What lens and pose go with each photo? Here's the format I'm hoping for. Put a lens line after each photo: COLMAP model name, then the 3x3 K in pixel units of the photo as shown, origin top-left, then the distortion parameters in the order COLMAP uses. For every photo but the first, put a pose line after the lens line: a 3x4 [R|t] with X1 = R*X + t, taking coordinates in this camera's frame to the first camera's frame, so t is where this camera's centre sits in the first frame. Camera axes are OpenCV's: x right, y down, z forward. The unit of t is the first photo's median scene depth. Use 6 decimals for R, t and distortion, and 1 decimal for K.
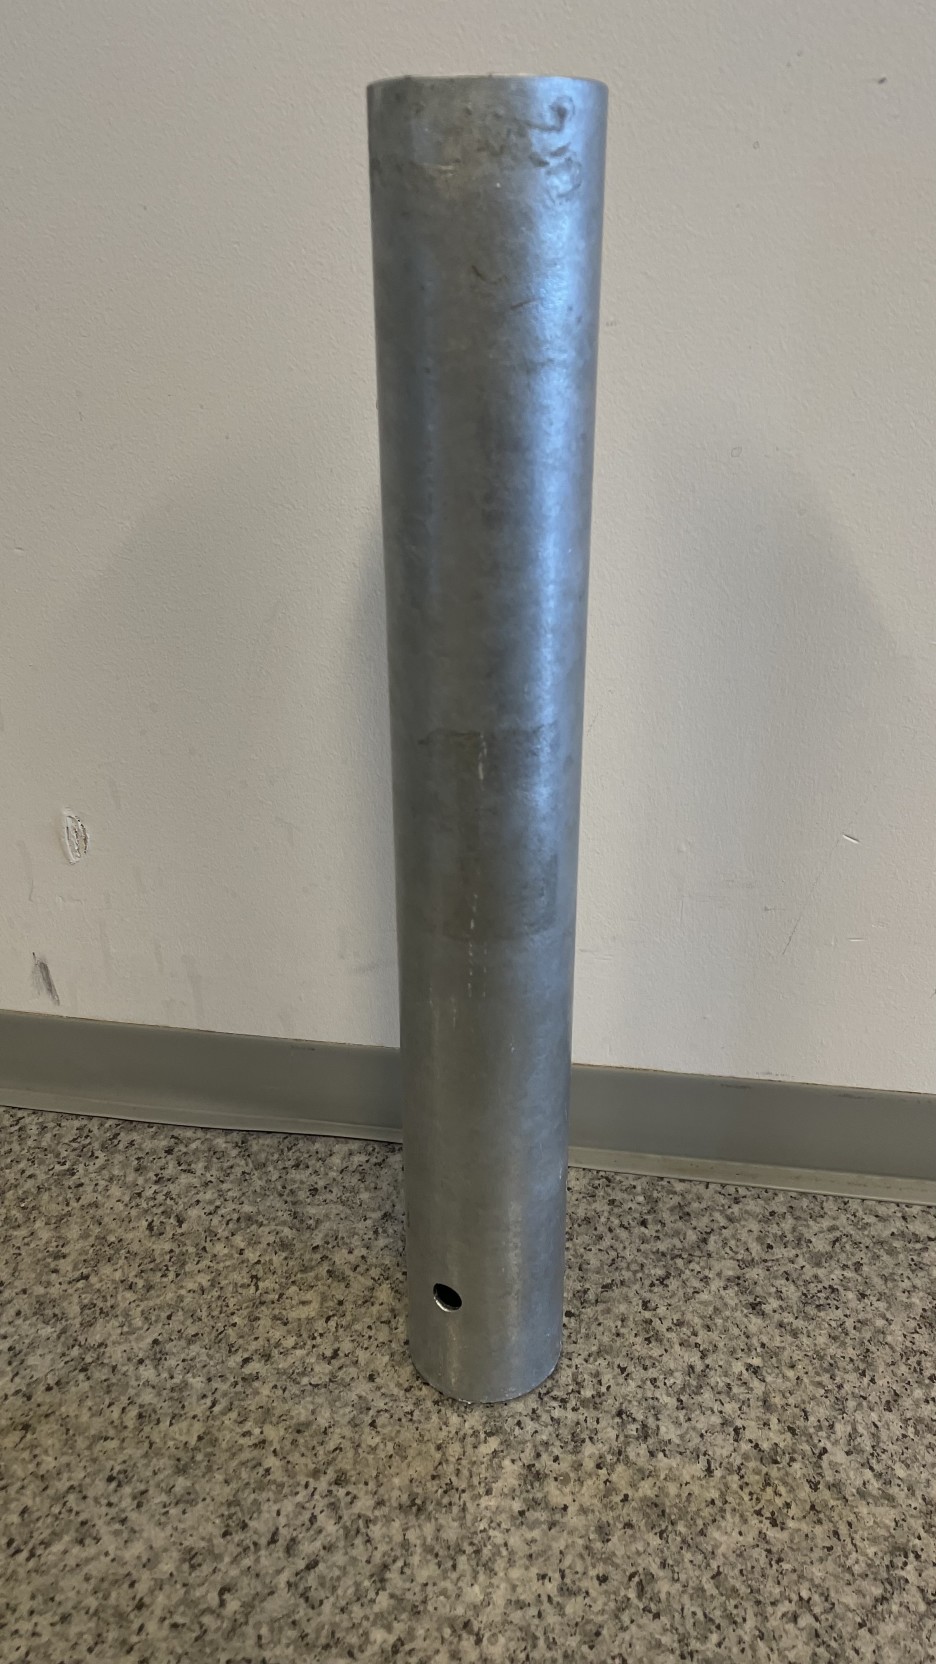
lens RADIAL K [[1323.9, 0, 477.8], [0, 1323.9, 844.5], [0, 0, 1]] dist [0.045156, -0.088456]
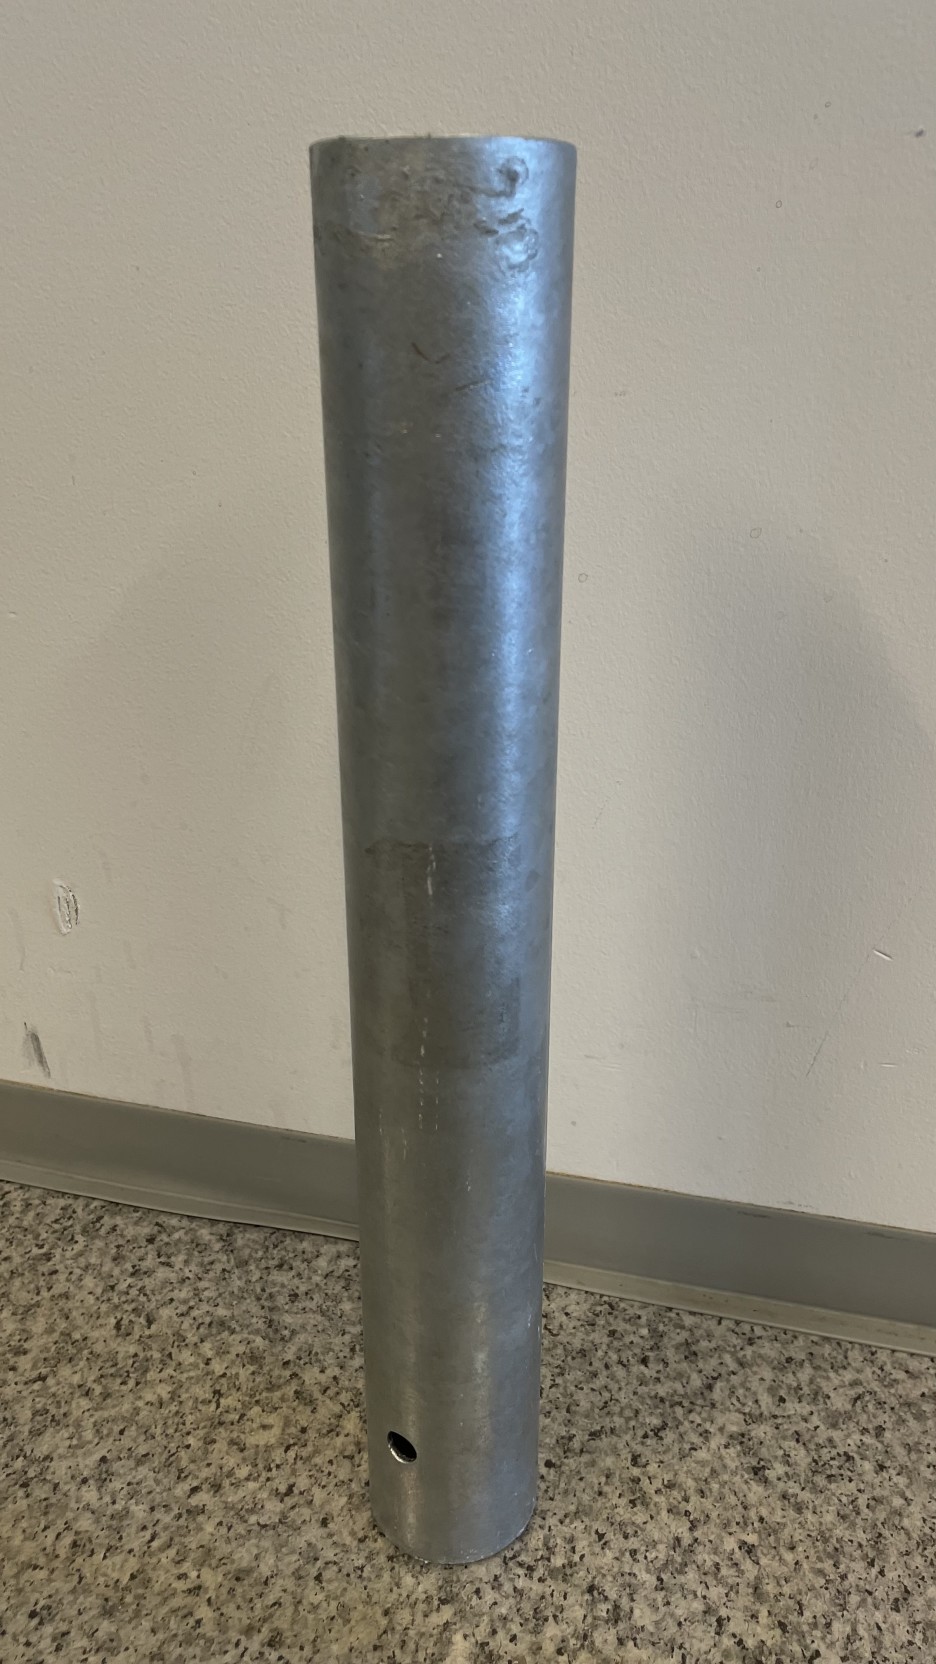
lens RADIAL K [[1323.9, 0, 468.4], [0, 1323.9, 827.5], [0, 0, 1]] dist [0.045156, -0.088456]
pose [[0.995210, 0.039372, -0.089476, 0.082990], [-0.042448, 0.998562, -0.032731, -0.052244], [0.088059, 0.036372, 0.995451, 0.078164]]
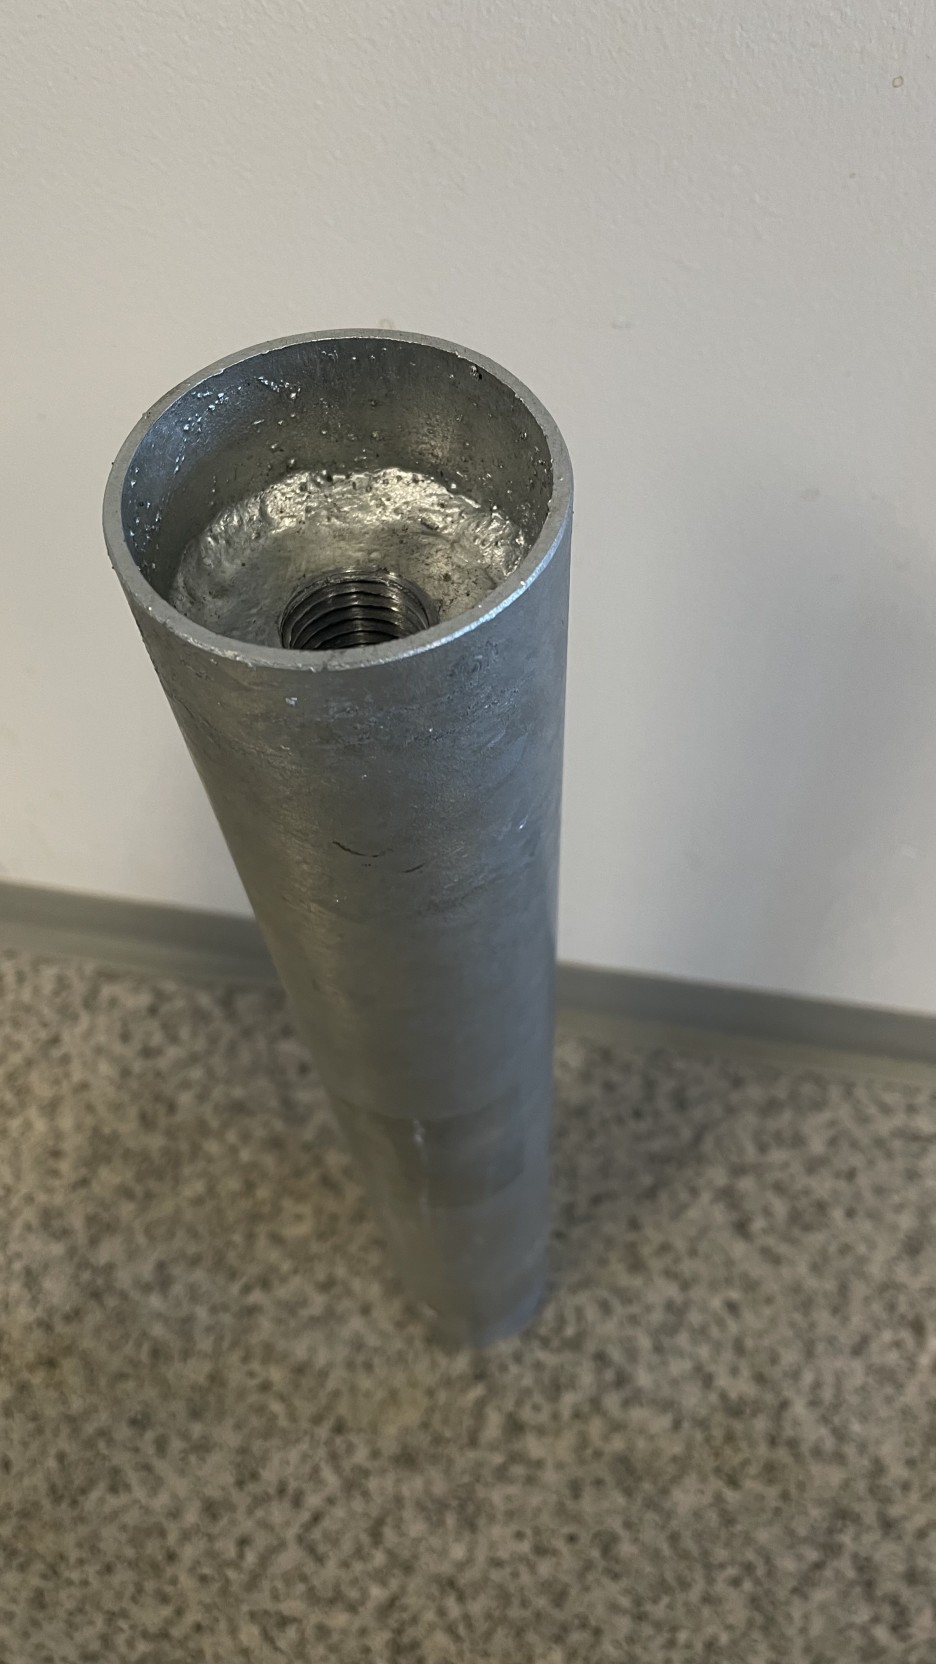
lens RADIAL K [[1323.9, 0, 471.7], [0, 1323.9, 867.5], [0, 0, 1]] dist [0.045156, -0.088456]
pose [[0.998871, -0.005099, -0.047229, 0.056571], [0.031098, 0.821767, 0.568975, -0.491859], [0.035910, -0.569802, 0.820997, 0.340545]]
